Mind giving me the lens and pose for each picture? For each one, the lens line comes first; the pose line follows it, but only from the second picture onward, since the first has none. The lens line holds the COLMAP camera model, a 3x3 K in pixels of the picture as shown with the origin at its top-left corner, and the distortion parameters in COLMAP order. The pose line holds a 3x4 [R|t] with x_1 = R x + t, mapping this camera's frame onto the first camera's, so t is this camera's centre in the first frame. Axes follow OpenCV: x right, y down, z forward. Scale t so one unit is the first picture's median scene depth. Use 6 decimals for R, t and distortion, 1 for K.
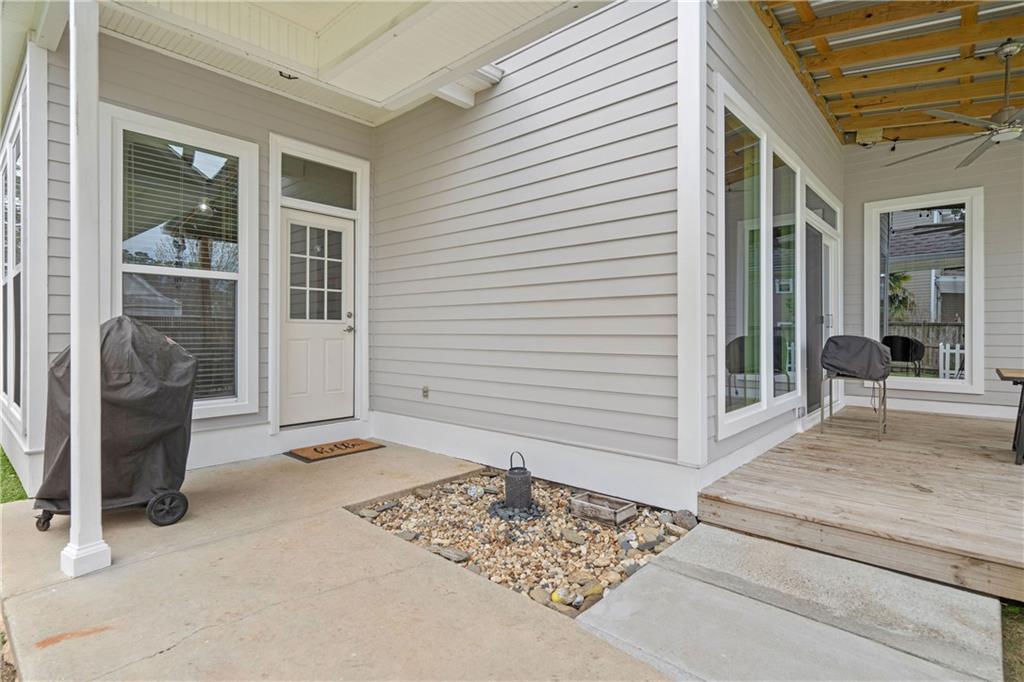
lens RADIAL K [[492.7, 0, 513.1], [0, 492.7, 325.9], [0, 0, 1]] dist [-0.000490, 0.000379]
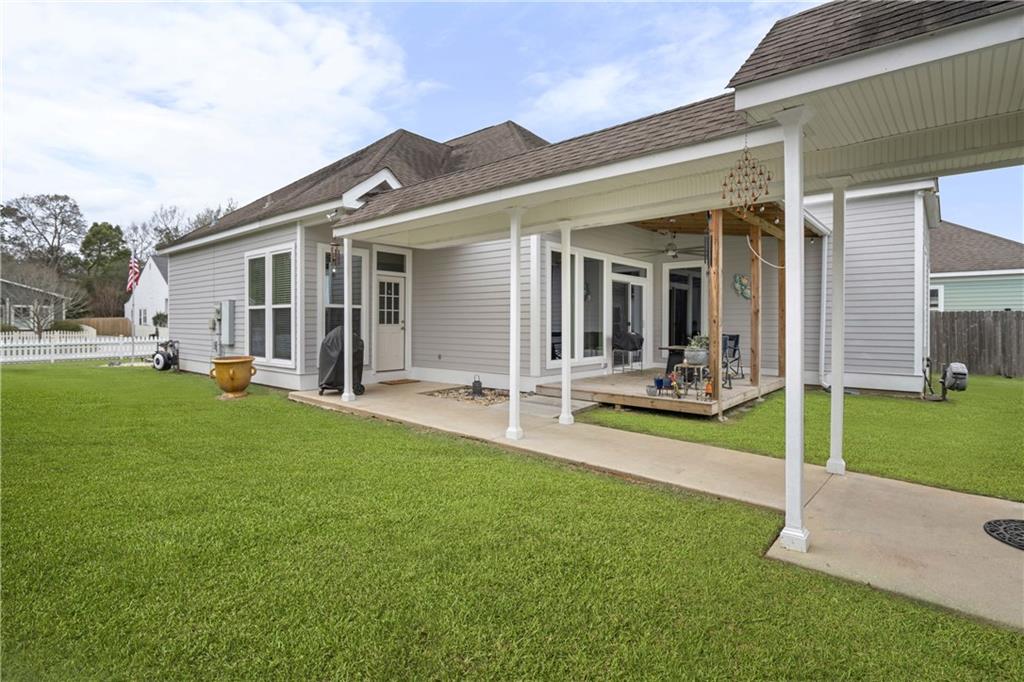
lens RADIAL K [[492.7, 0, 513.1], [0, 492.7, 325.9], [0, 0, 1]] dist [-0.000490, 0.000379]
pose [[0.999766, 0.001577, 0.021584, 0.106974], [-0.001903, 0.999884, 0.015097, -0.039236], [-0.021558, -0.015134, 0.999653, -1.218188]]
